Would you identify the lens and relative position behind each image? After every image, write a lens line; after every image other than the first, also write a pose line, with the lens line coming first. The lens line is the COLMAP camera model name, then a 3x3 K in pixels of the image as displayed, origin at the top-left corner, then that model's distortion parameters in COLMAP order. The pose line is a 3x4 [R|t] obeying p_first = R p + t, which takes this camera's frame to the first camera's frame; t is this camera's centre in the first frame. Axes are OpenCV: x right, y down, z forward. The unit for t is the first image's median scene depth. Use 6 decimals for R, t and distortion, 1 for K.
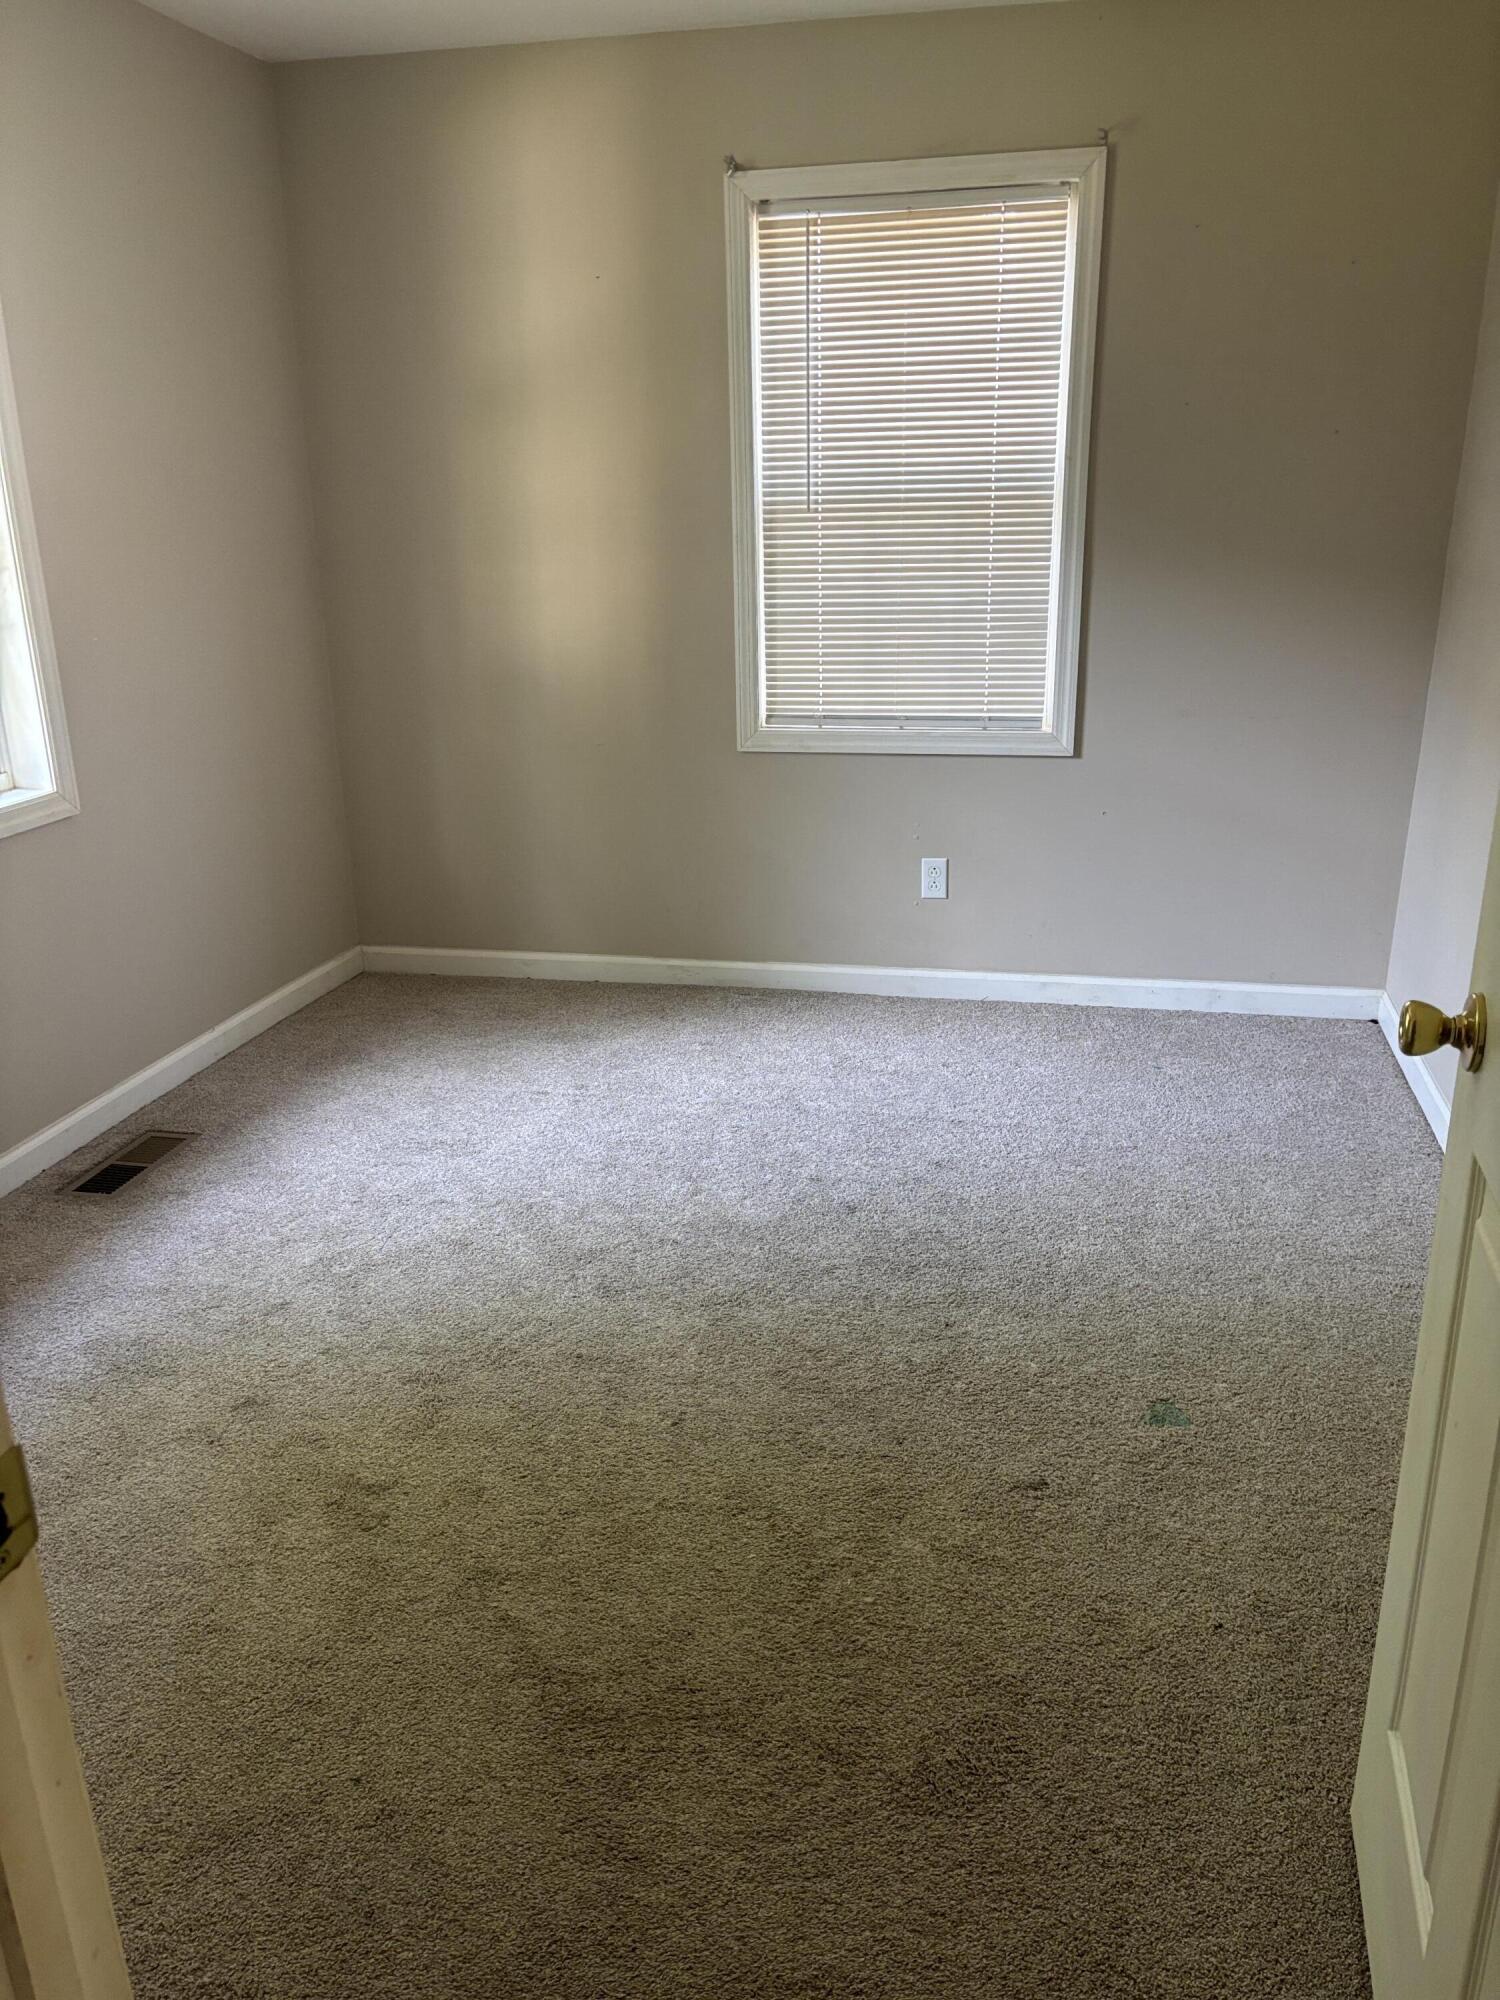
lens RADIAL K [[1512.0, 0, 746.4], [0, 1512.0, 999.9], [0, 0, 1]] dist [0.044977, -0.052313]
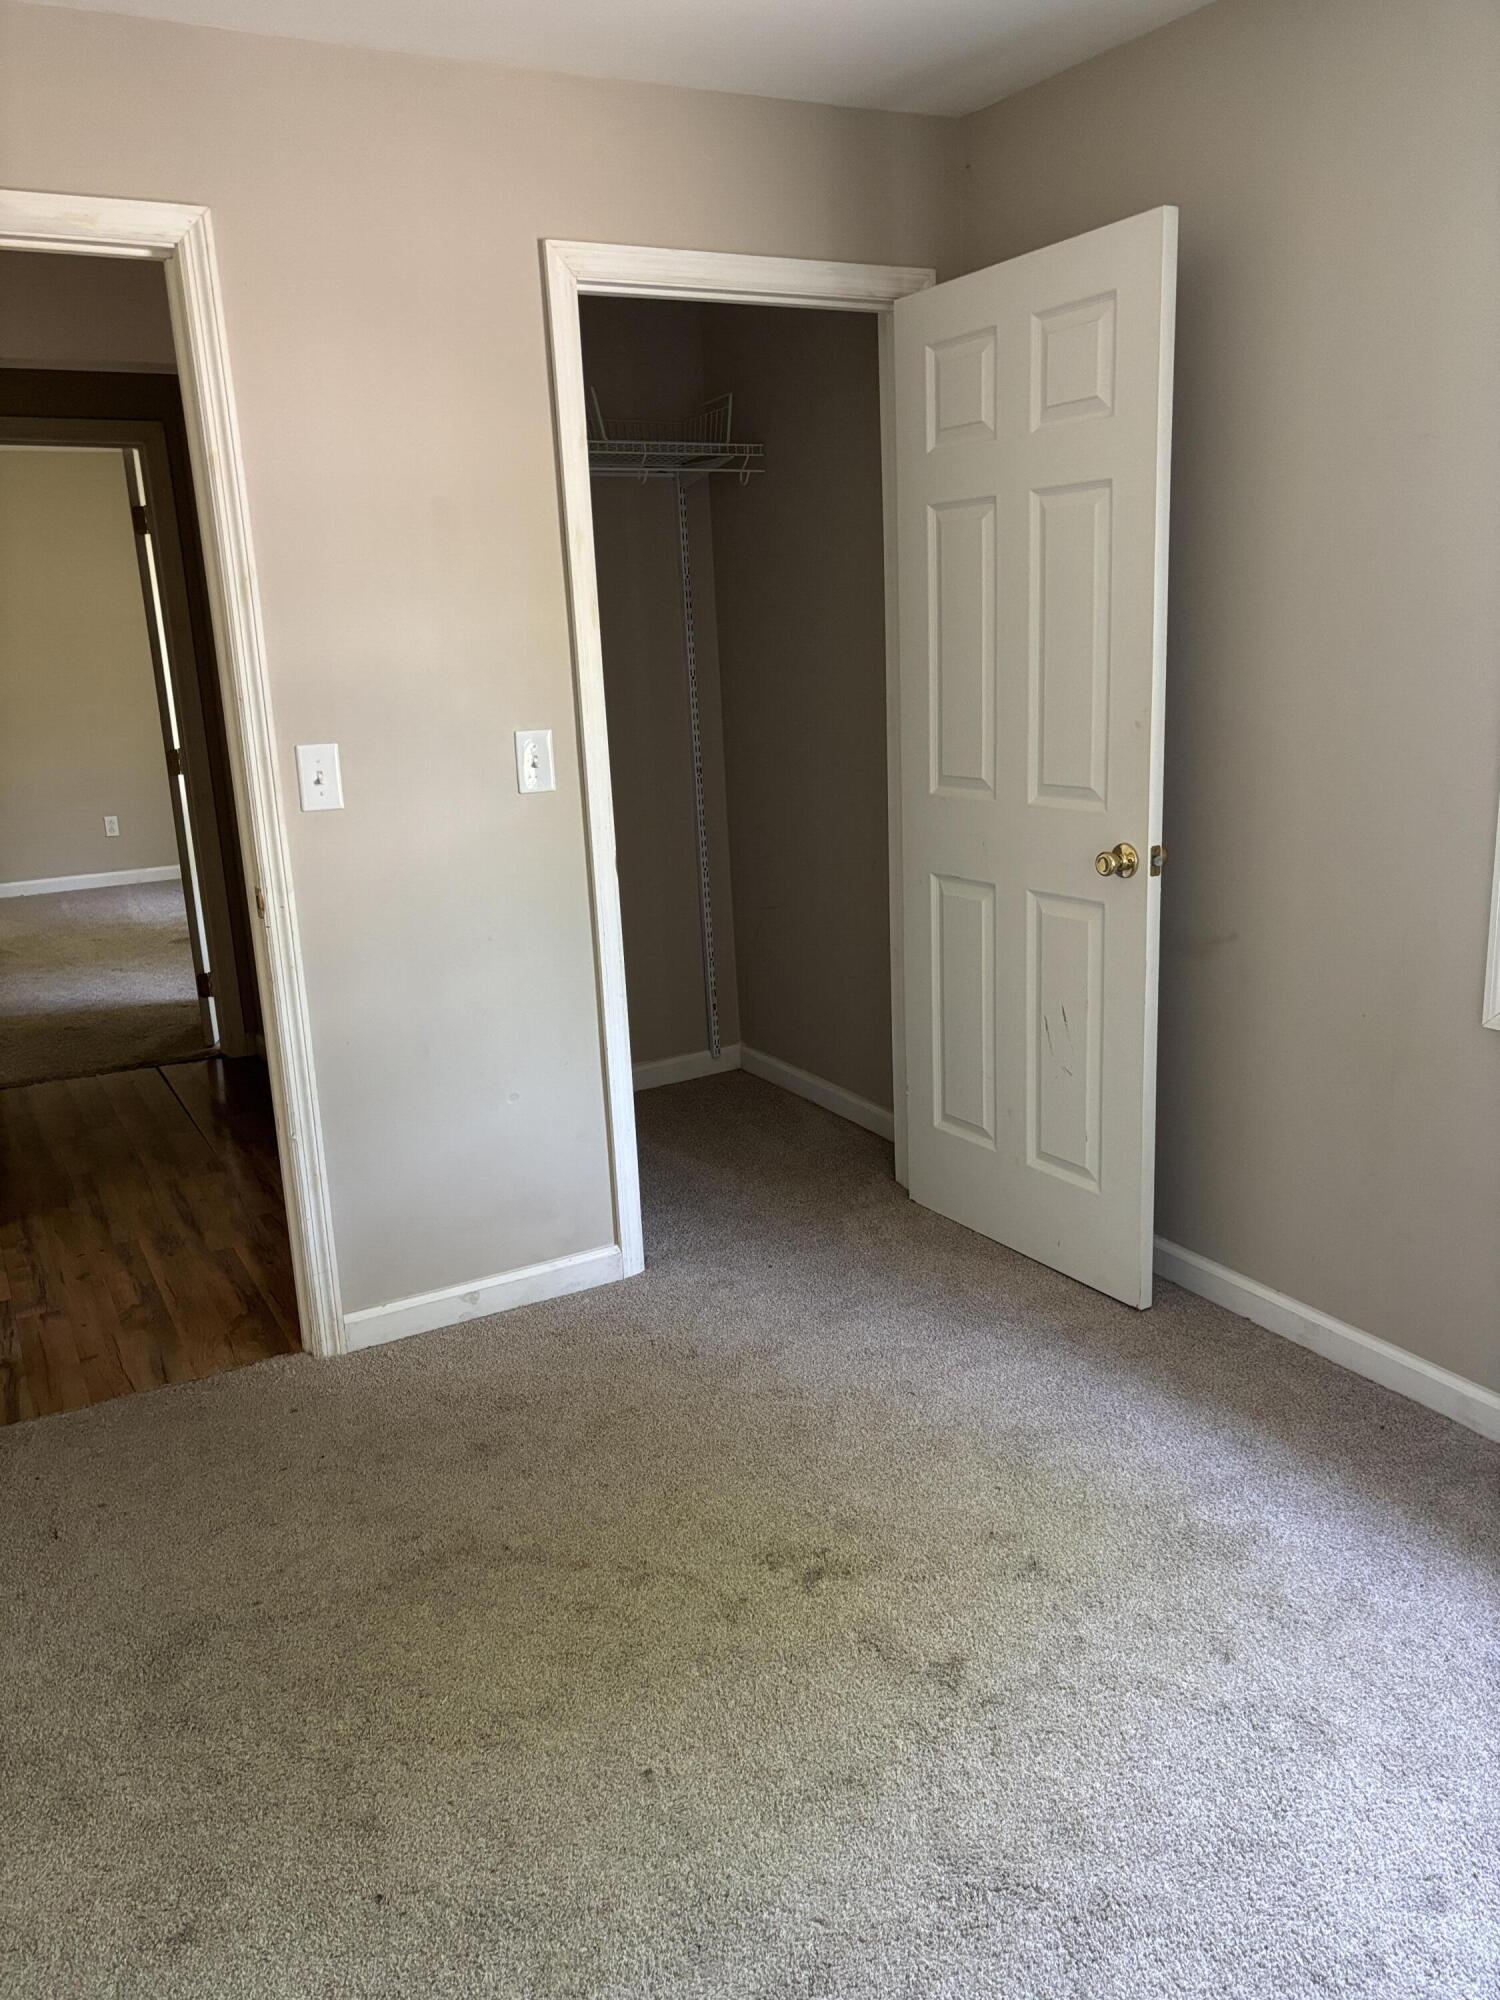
lens RADIAL K [[1512.0, 0, 743.7], [0, 1512.0, 1003.3], [0, 0, 1]] dist [0.044977, -0.052313]
pose [[-0.758537, 0.184774, -0.624884, 0.385135], [-0.167344, 0.871558, 0.460850, -0.512887], [0.629776, 0.454143, -0.630188, 1.508230]]
